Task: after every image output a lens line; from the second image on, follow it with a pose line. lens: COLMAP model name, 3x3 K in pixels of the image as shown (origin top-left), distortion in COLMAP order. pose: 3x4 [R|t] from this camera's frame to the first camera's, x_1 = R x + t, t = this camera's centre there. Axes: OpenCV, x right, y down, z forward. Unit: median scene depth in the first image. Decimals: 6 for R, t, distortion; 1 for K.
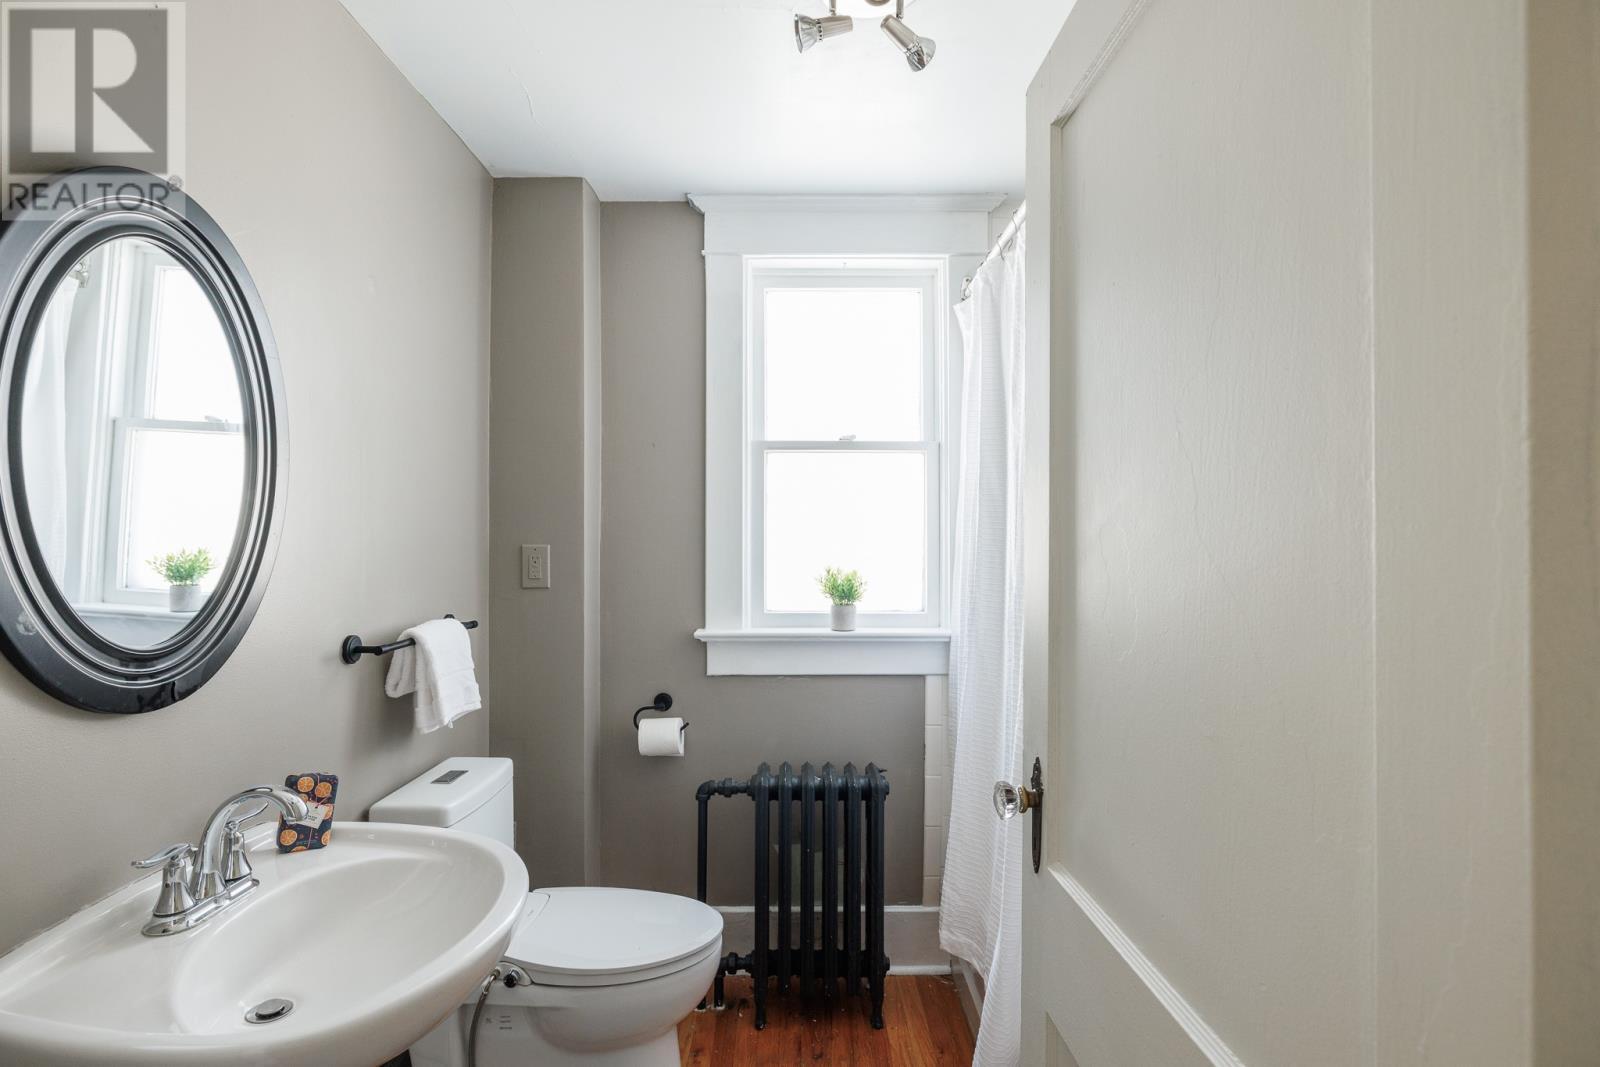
lens RADIAL K [[789.5, 0, 803.7], [0, 789.5, 529.9], [0, 0, 1]] dist [-0.000526, 0.000788]
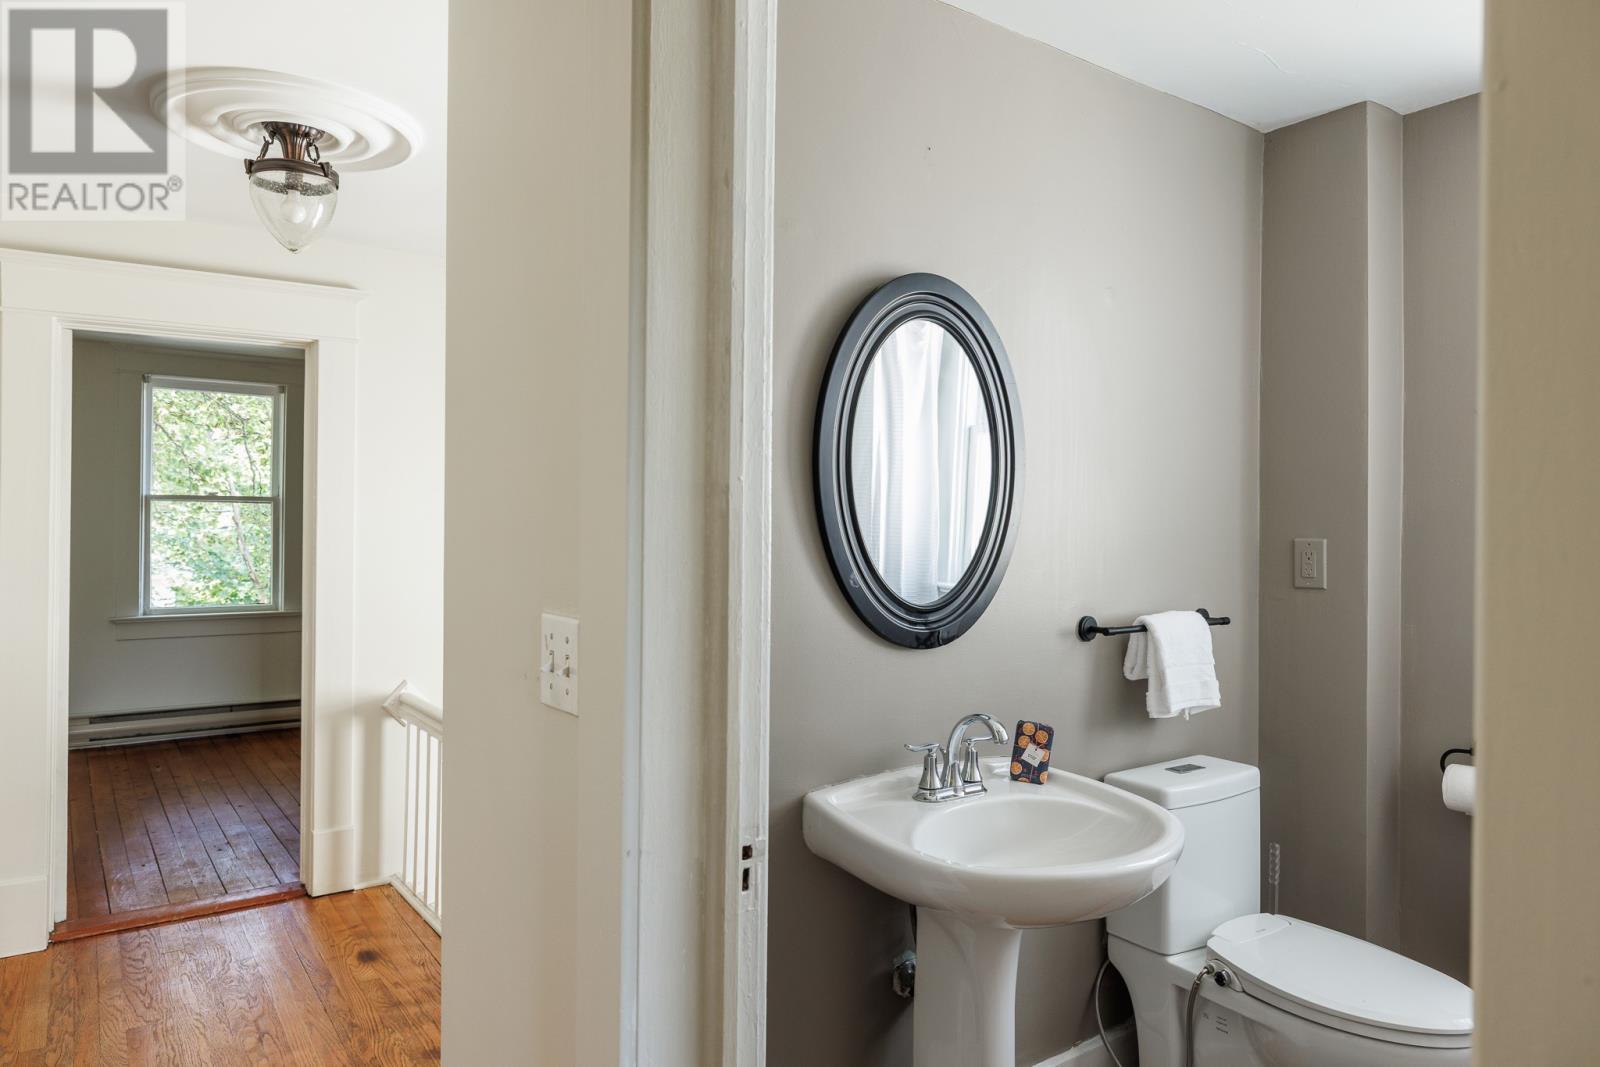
lens RADIAL K [[1016.6, 0, 799.0], [0, 1016.6, 528.5], [0, 0, 1]] dist [0.002348, 0.000702]
pose [[0.586796, 0.007564, -0.809699, 0.361175], [-0.001170, 0.999963, 0.008493, -0.001952], [0.809734, -0.004036, 0.586783, -0.178320]]
